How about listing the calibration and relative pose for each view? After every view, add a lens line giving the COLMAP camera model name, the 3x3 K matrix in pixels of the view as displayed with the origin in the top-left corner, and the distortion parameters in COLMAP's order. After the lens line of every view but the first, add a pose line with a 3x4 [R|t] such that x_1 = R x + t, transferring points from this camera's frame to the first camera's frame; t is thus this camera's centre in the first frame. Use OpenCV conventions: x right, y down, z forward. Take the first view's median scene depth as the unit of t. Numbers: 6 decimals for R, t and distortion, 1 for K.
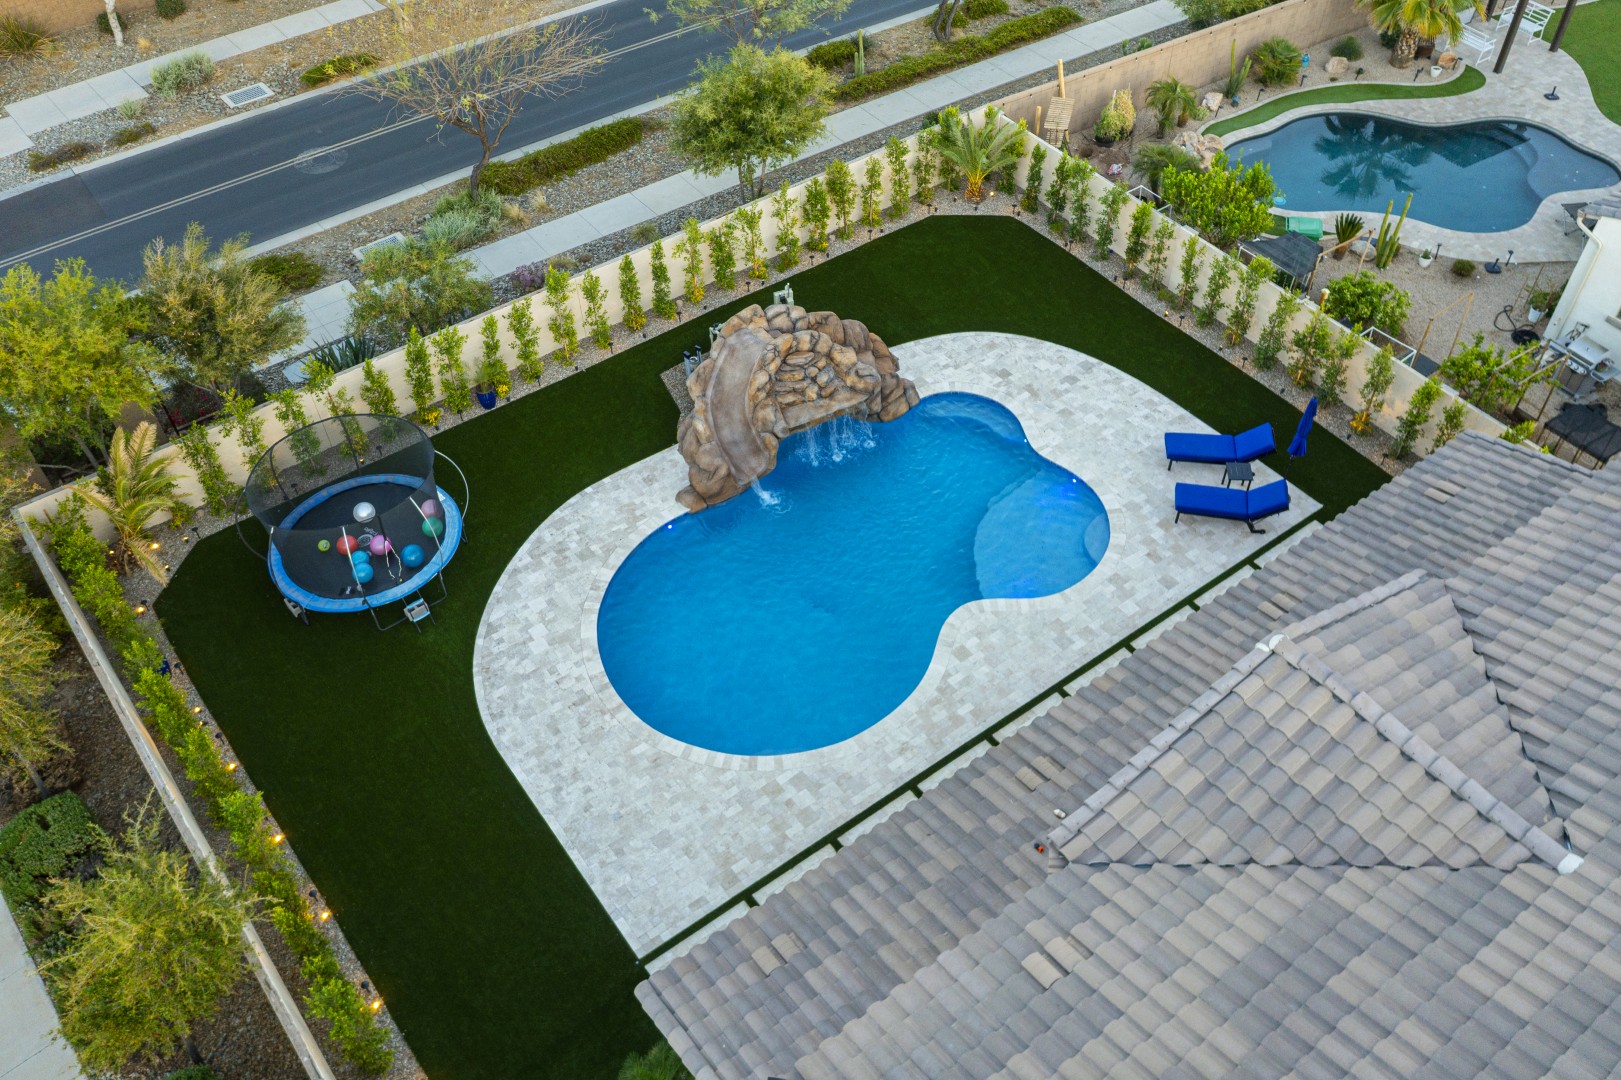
lens RADIAL K [[1286.3, 0, 810.5], [0, 1286.3, 540.0], [0, 0, 1]] dist [0.002487, 0.000047]
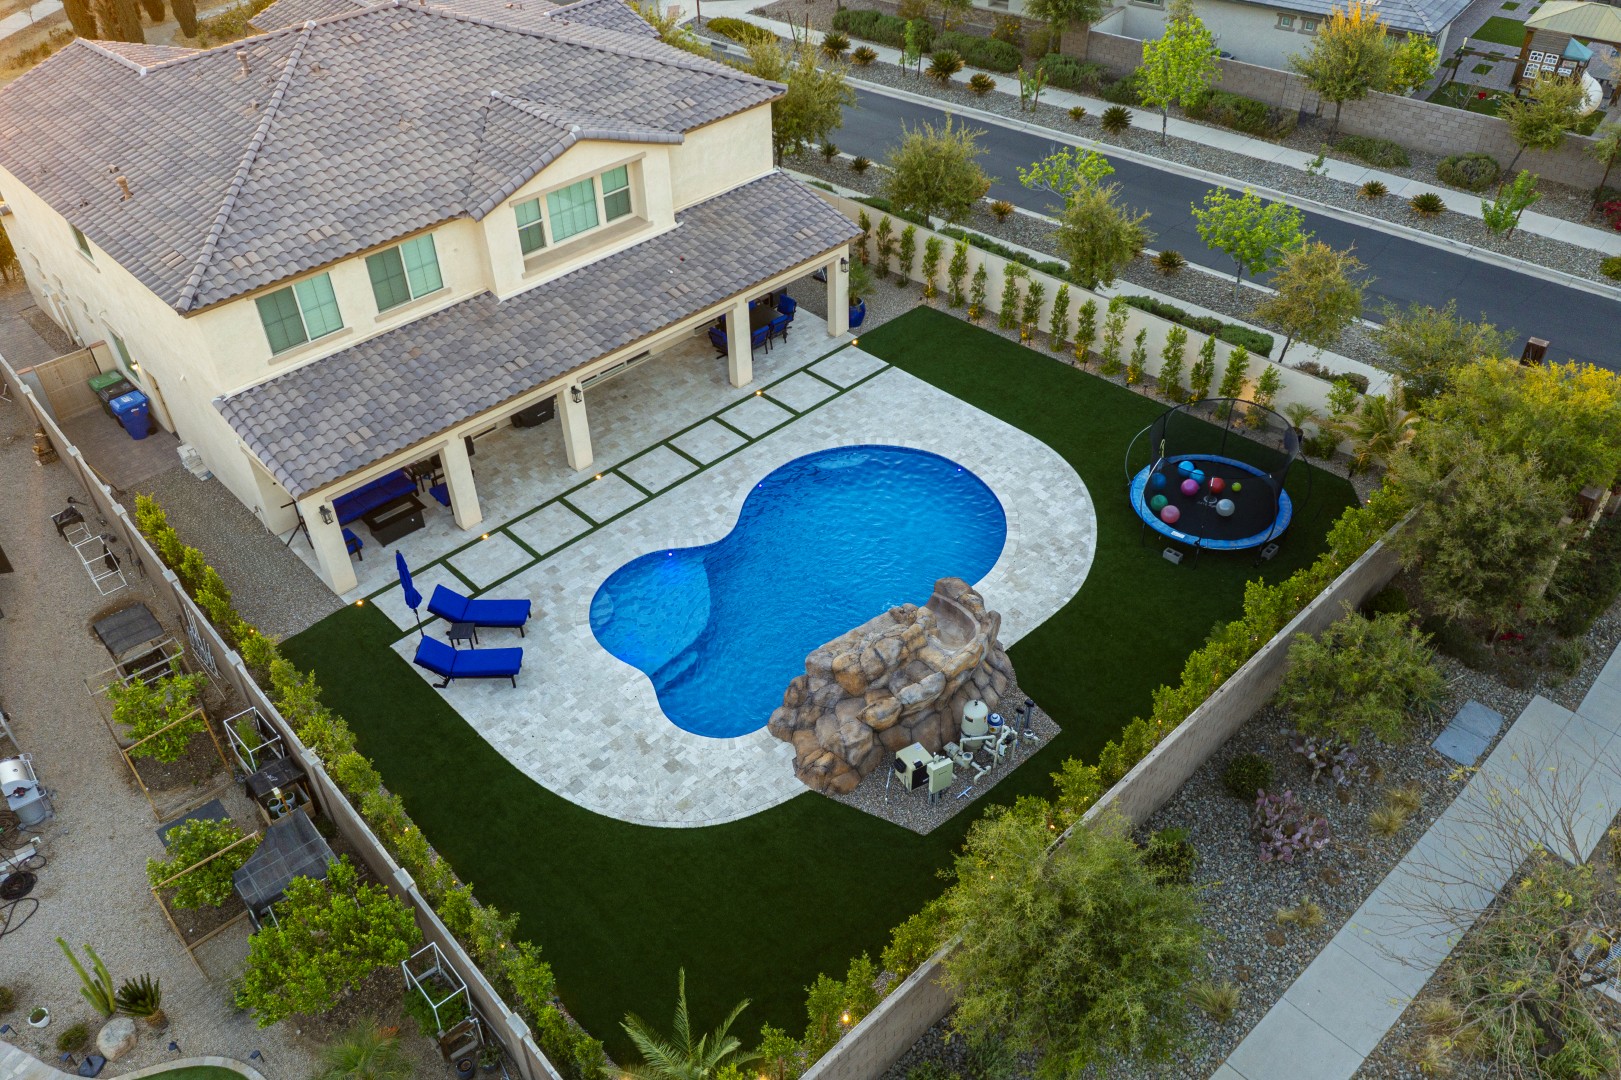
lens RADIAL K [[1286.3, 0, 810.5], [0, 1286.3, 540.0], [0, 0, 1]] dist [0.002487, 0.000047]
pose [[-0.989693, 0.124221, -0.071256, 0.118998], [-0.061710, 0.079070, 0.994957, -1.192544], [0.129229, 0.989099, -0.070589, 1.086778]]
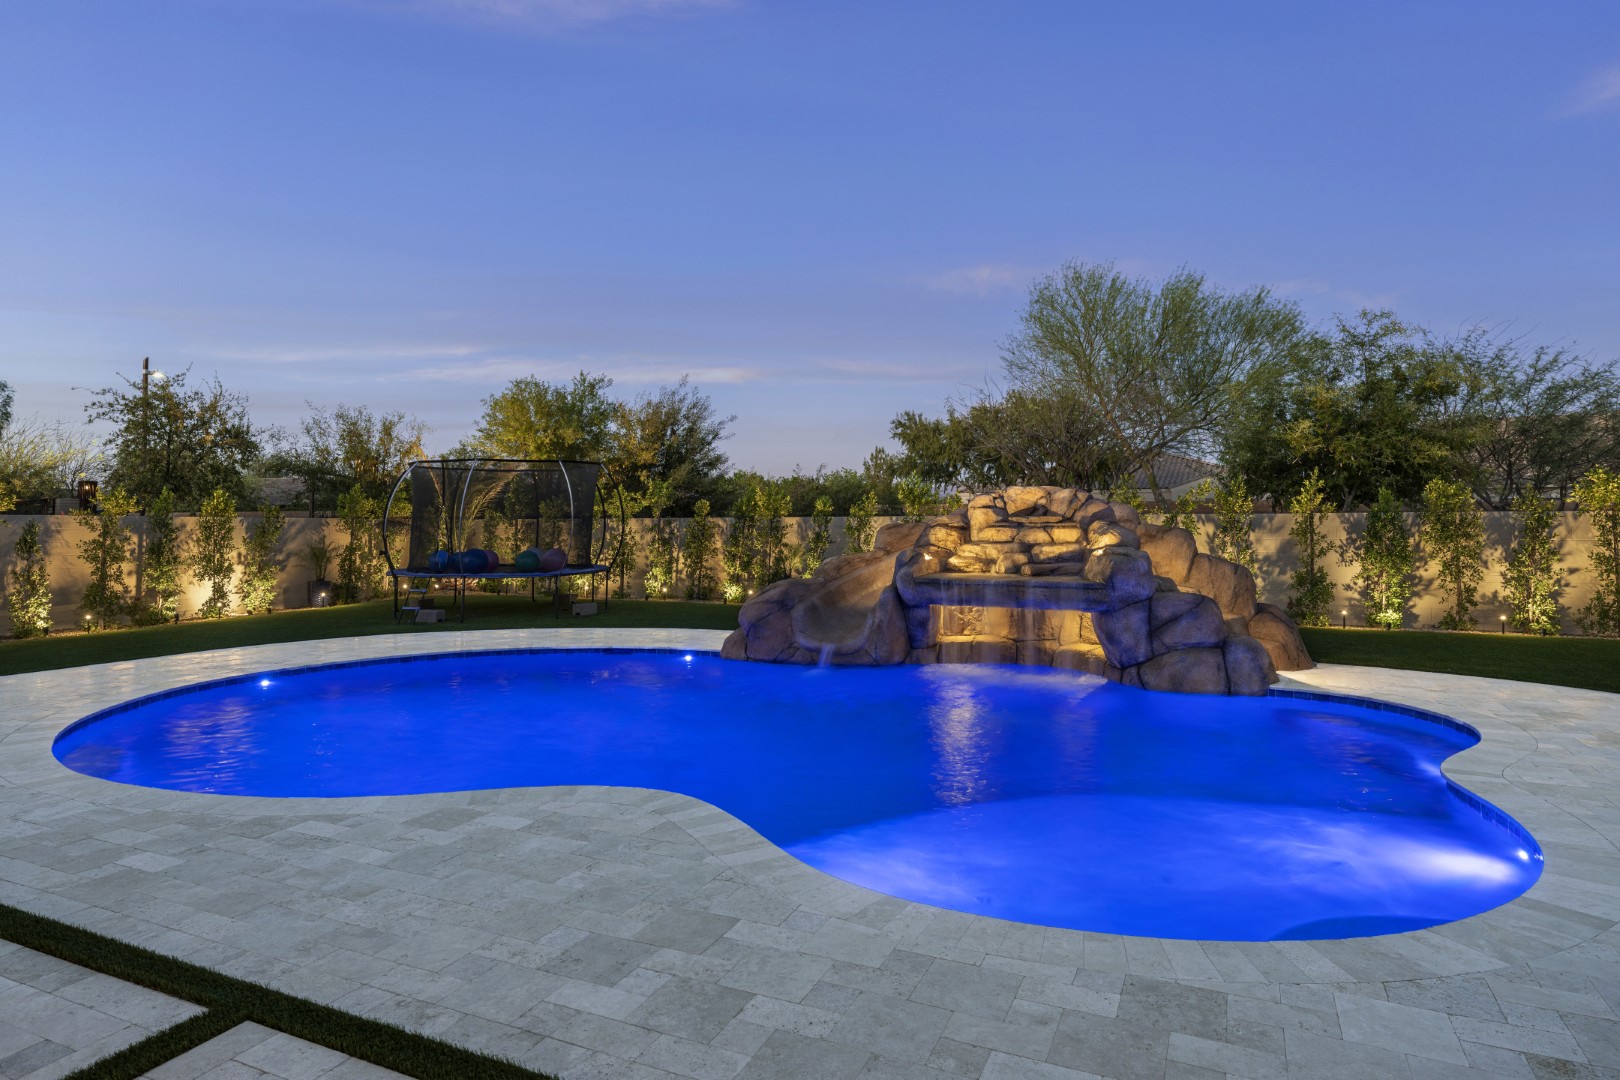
lens RADIAL K [[926.5, 0, 810.4], [0, 926.5, 548.6], [0, 0, 1]] dist [0.008816, -0.000255]
pose [[0.485853, 0.049095, -0.872661, 0.316478], [-0.639424, 0.700652, -0.316581, 0.056792], [0.595889, 0.711812, 0.371807, 0.888200]]
